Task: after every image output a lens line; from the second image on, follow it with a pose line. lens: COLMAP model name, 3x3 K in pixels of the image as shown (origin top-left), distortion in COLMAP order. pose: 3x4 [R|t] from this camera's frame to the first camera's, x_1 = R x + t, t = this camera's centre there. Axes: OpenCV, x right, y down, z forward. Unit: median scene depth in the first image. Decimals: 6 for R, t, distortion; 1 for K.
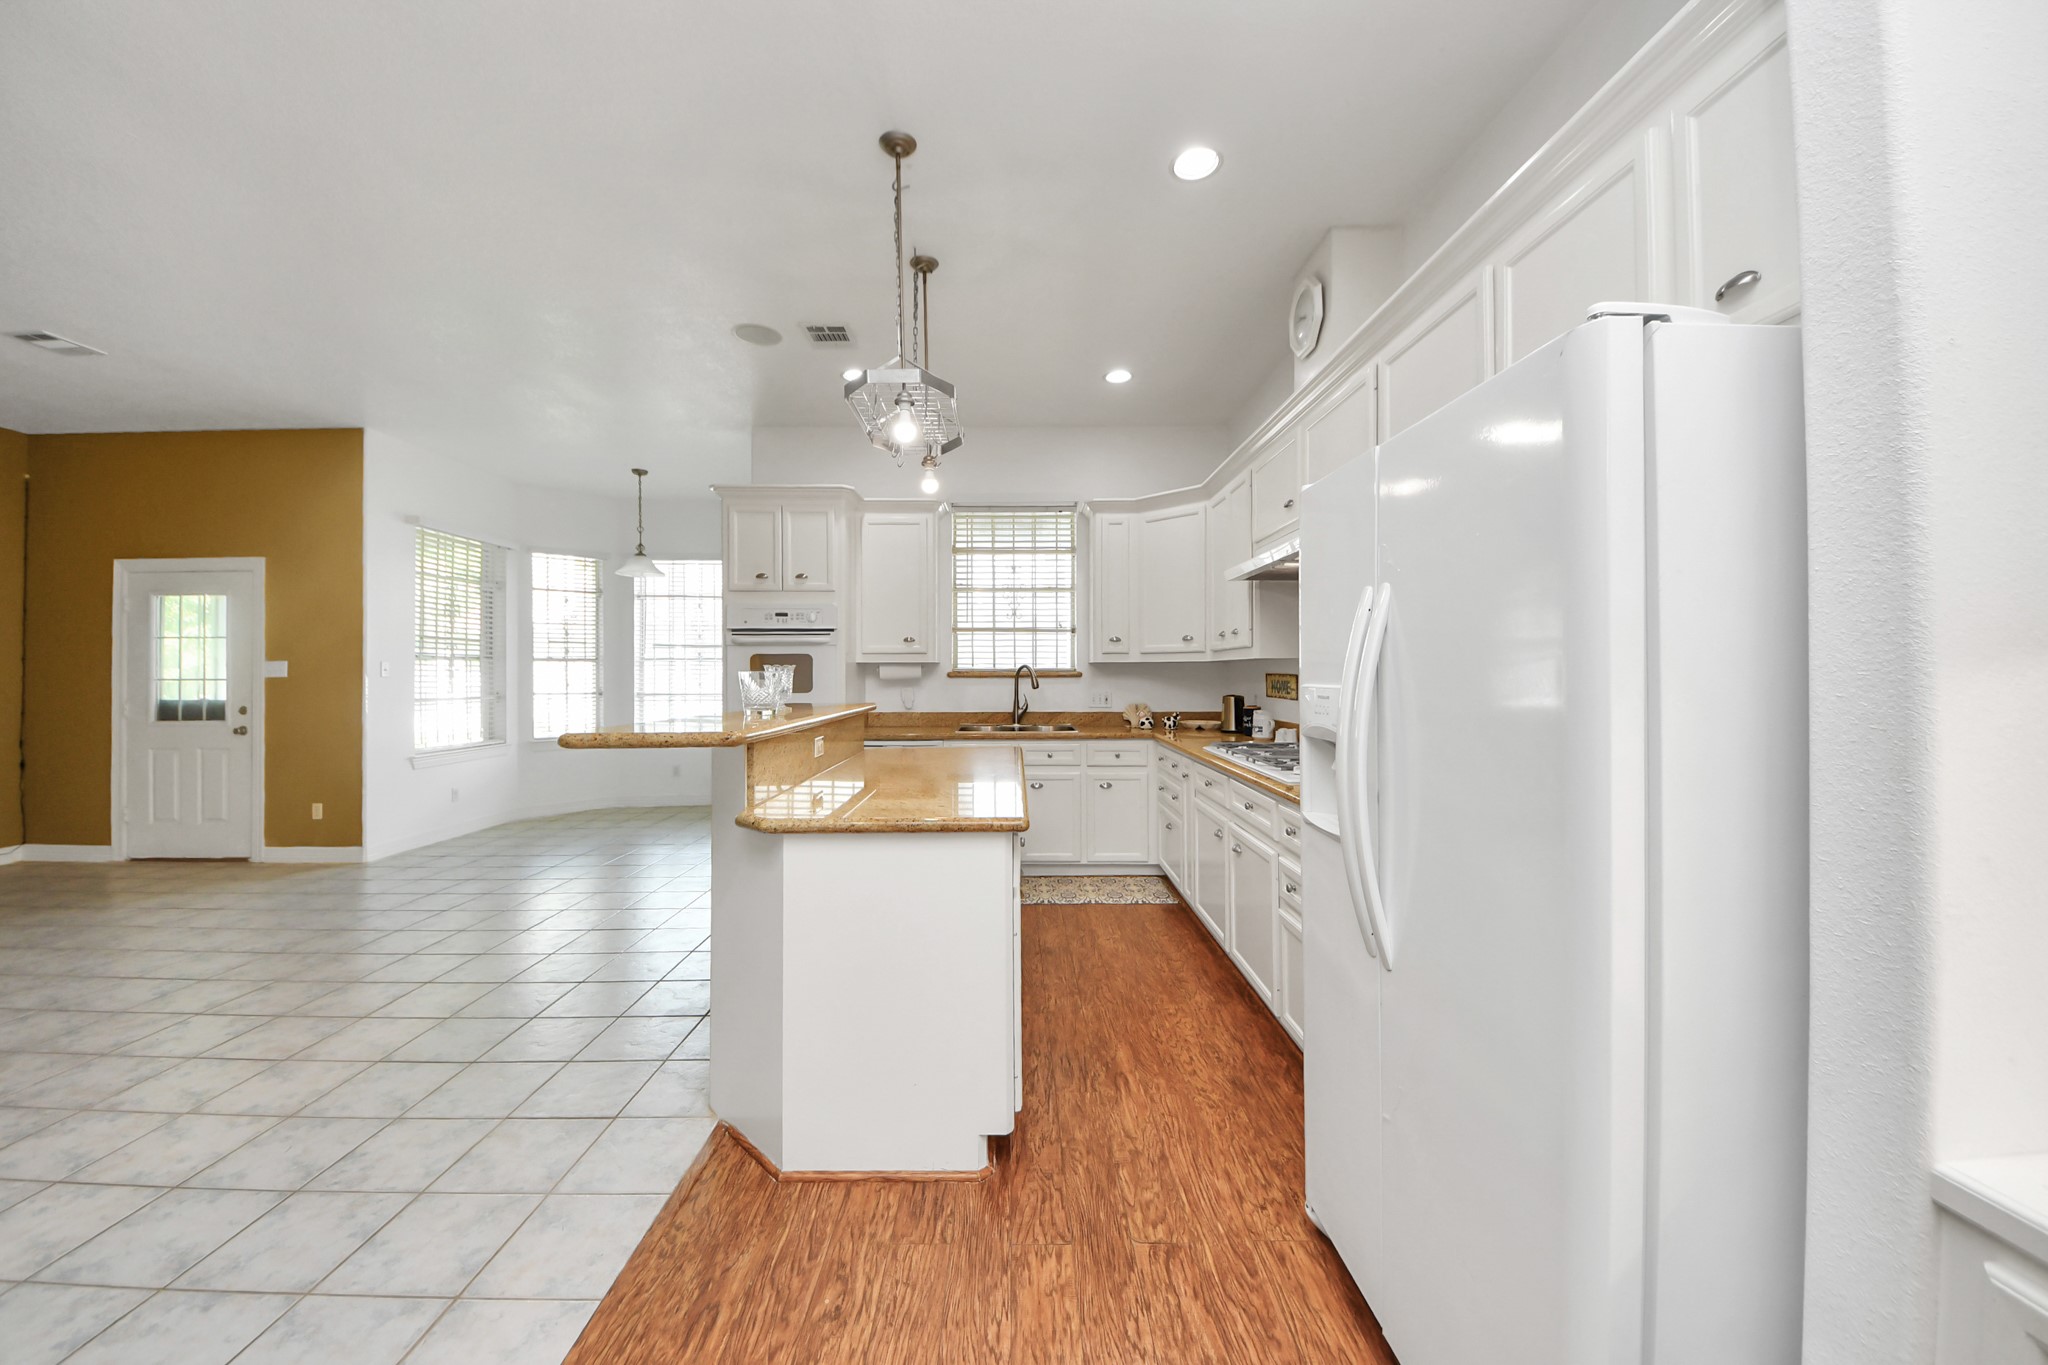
lens RADIAL K [[747.1, 0, 1019.8], [0, 747.1, 666.5], [0, 0, 1]] dist [0.022240, -0.016834]
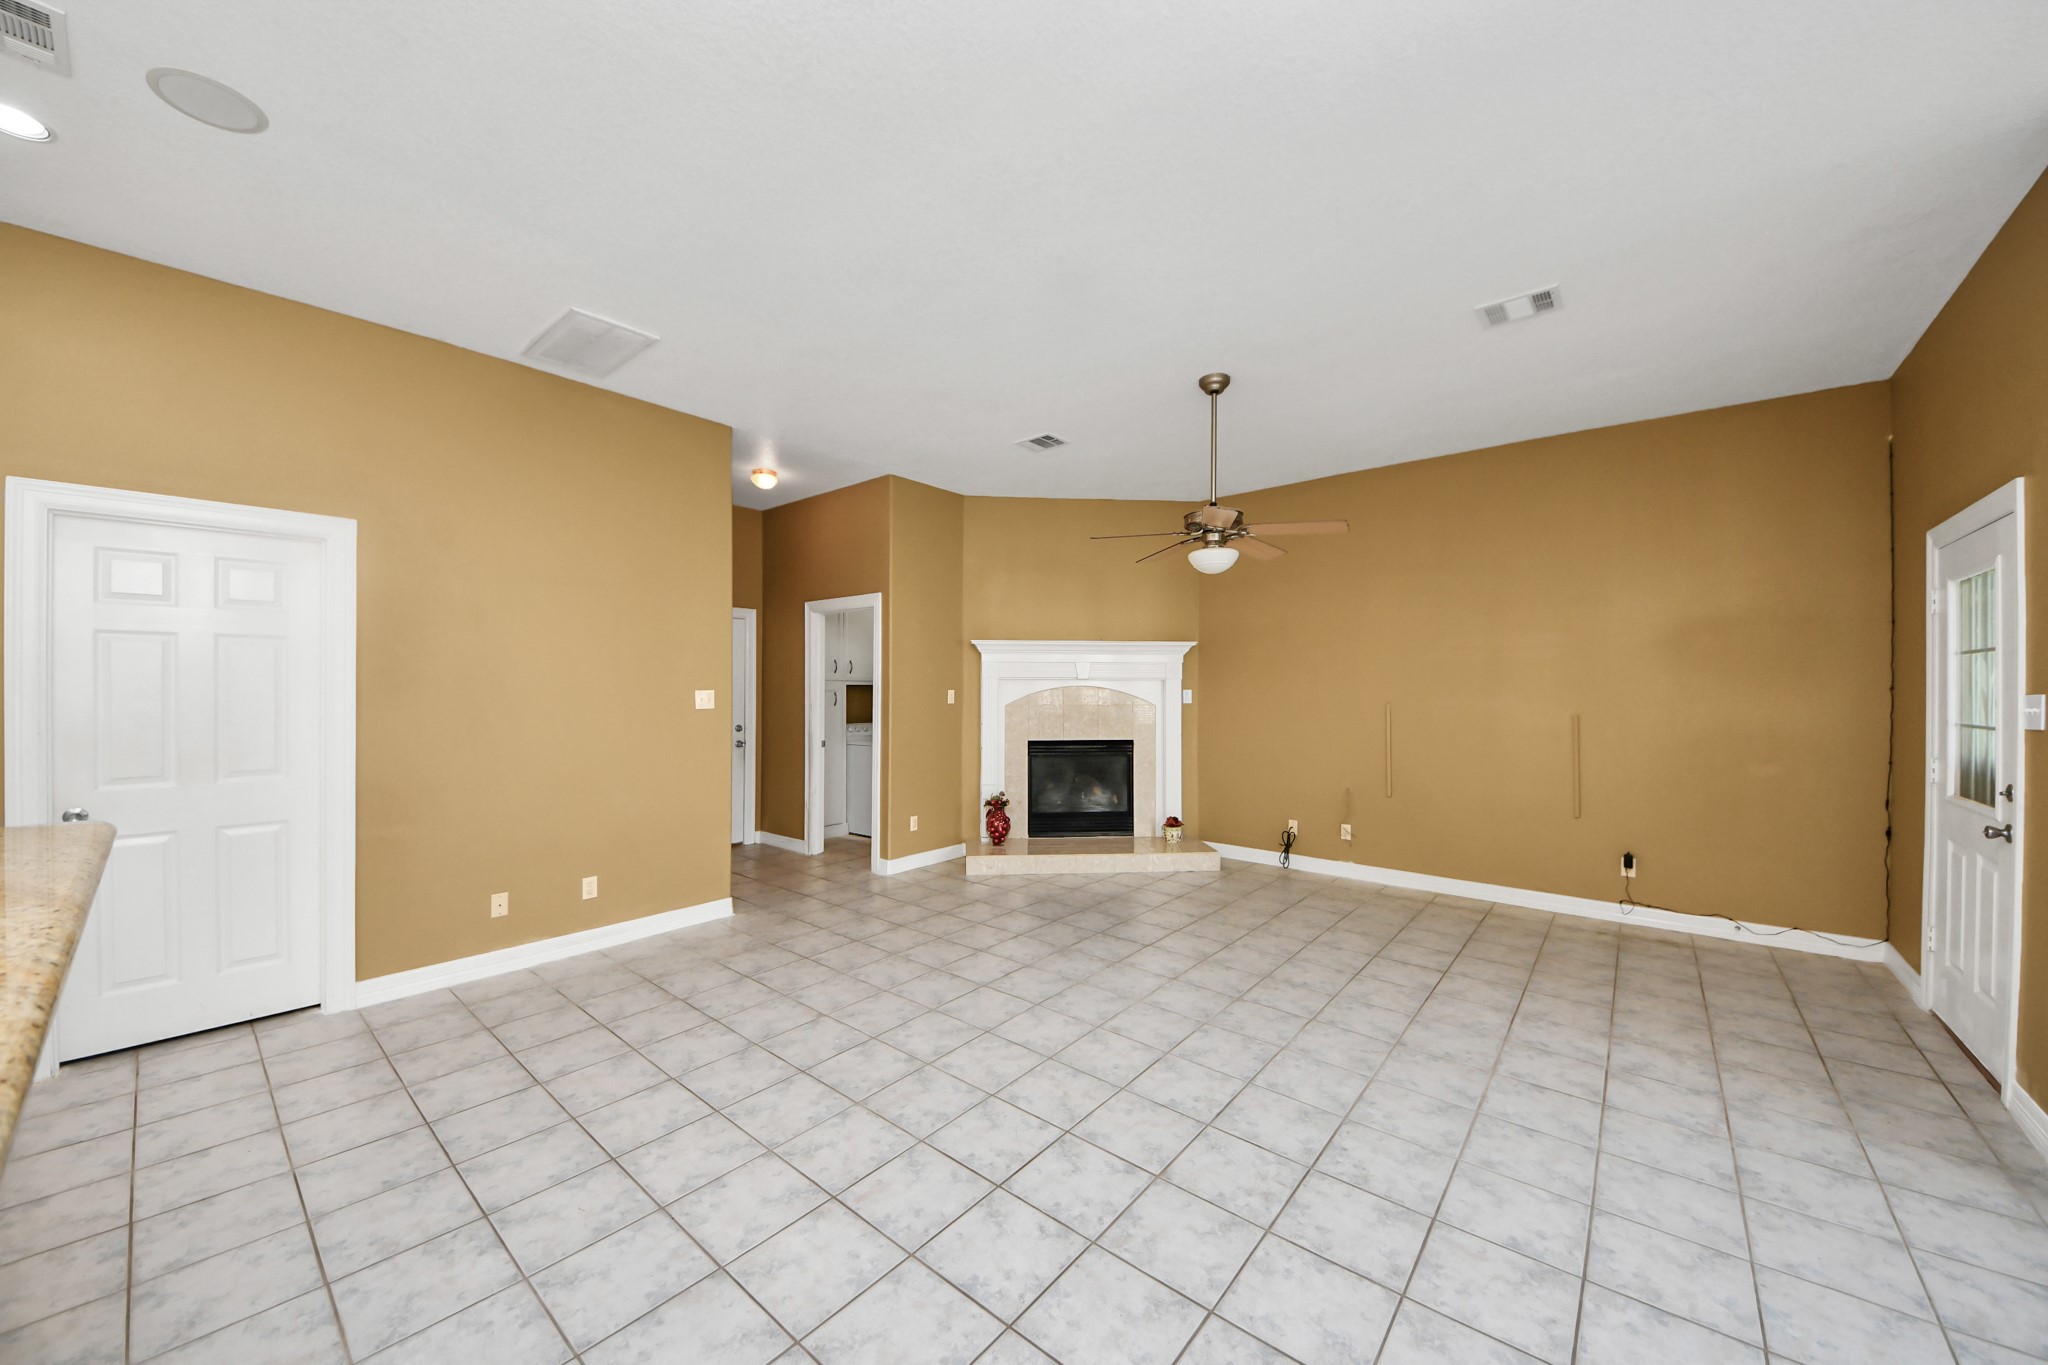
lens RADIAL K [[745.6, 0, 1052.6], [0, 745.6, 665.2], [0, 0, 1]] dist [0.001180, -0.006726]
pose [[-0.644006, -0.016433, -0.764843, -0.258894], [0.010036, 0.999502, -0.029926, -0.020905], [0.764954, -0.026949, -0.643521, 0.910149]]
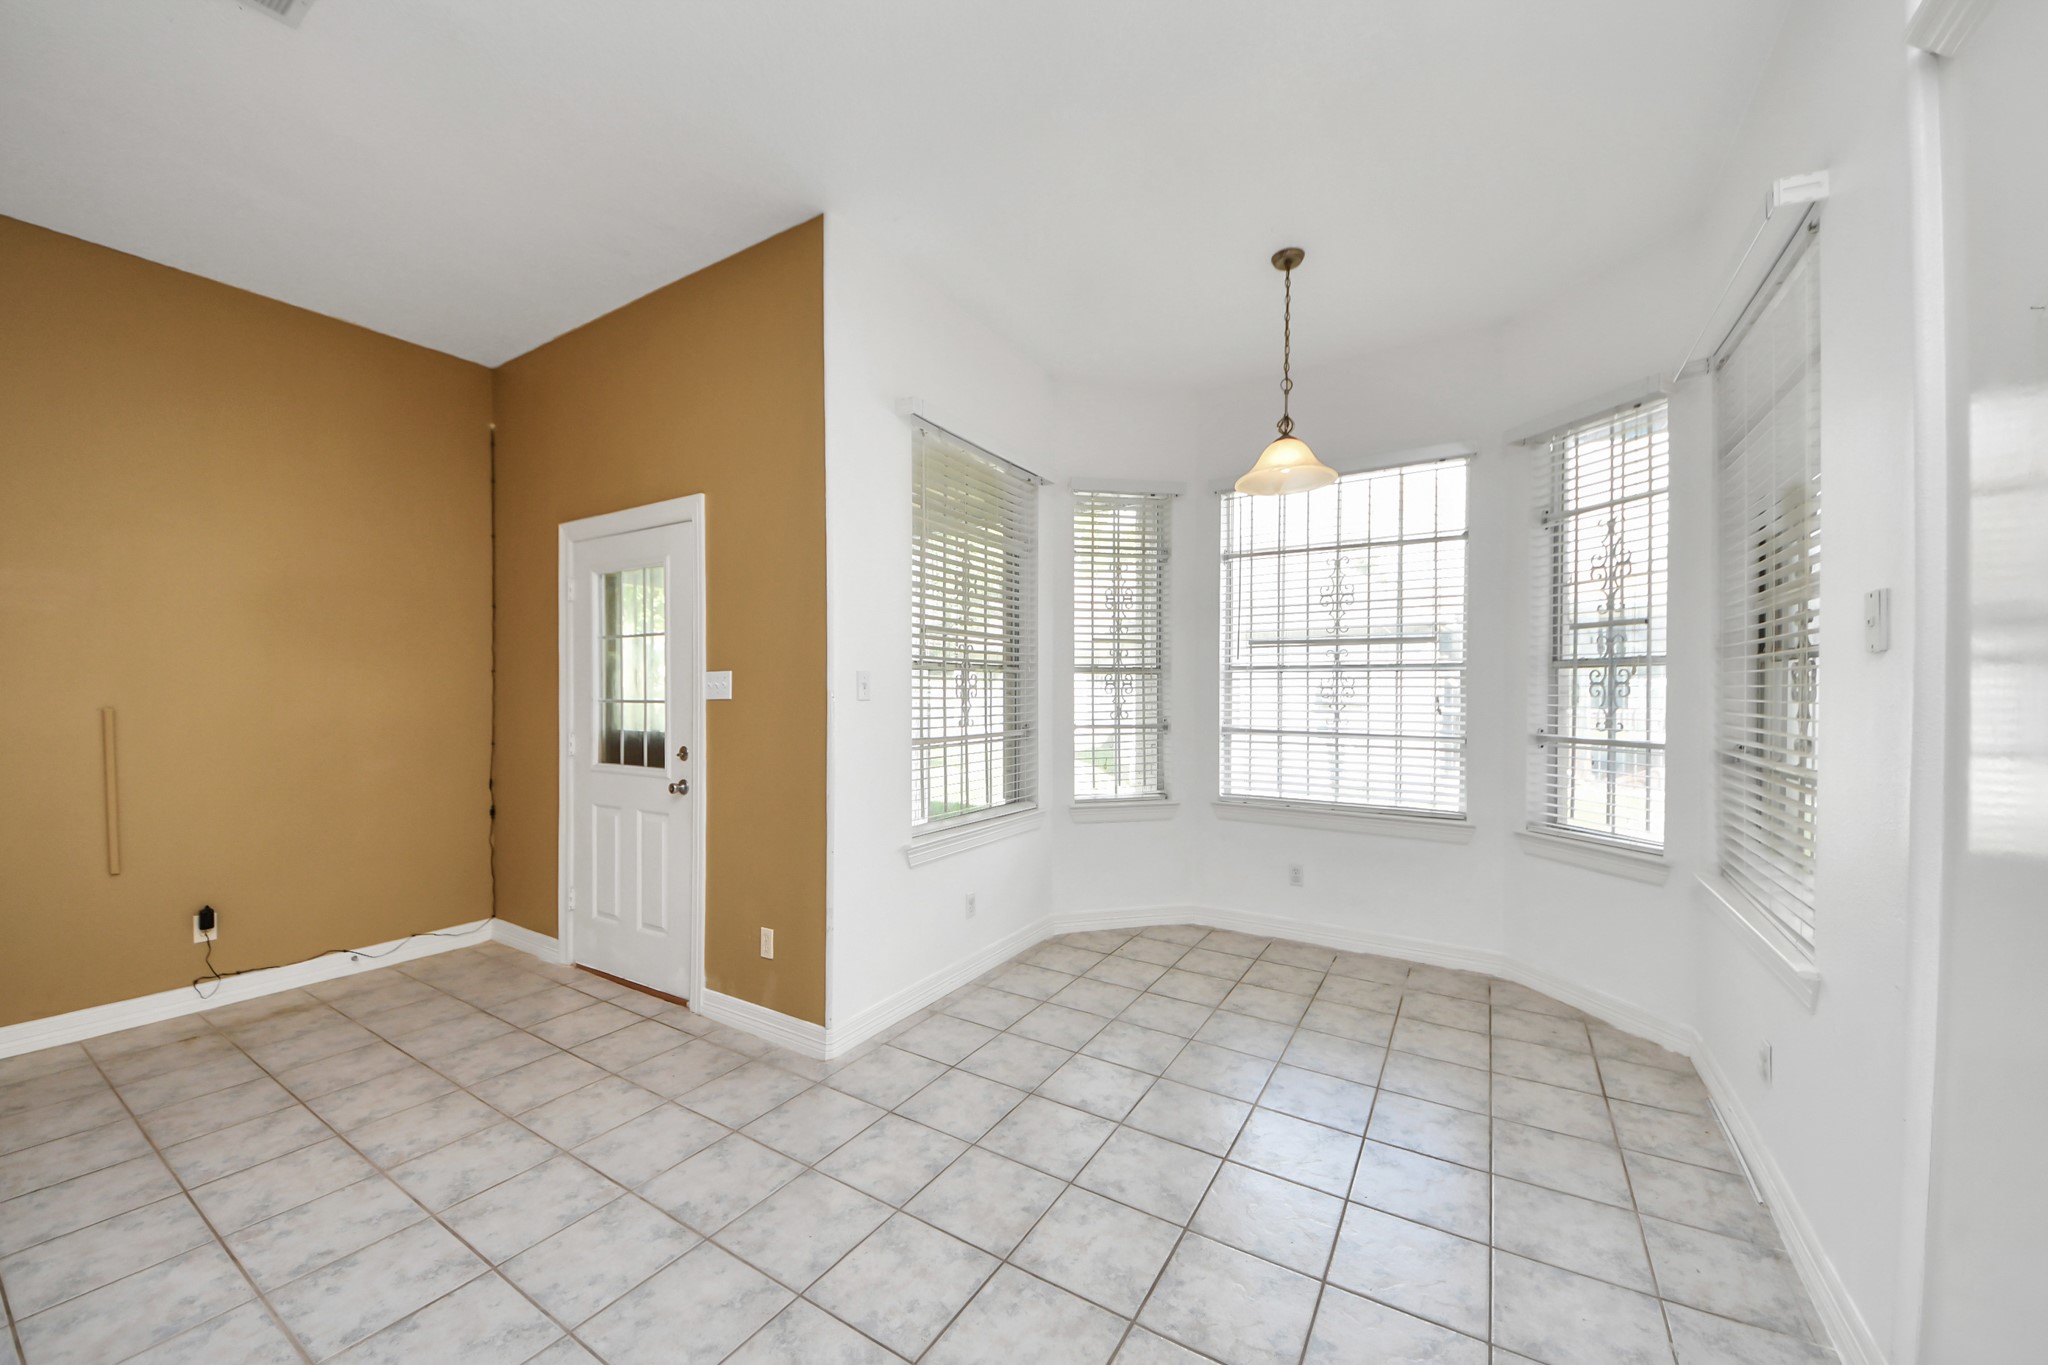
lens RADIAL K [[756.9, 0, 1008.7], [0, 756.9, 692.0], [0, 0, 1]] dist [0.025952, -0.016507]
pose [[0.825553, 0.011098, -0.564216, -0.518394], [-0.001553, 0.999847, 0.017395, -0.001800], [0.564323, -0.013485, 0.825444, 0.700153]]
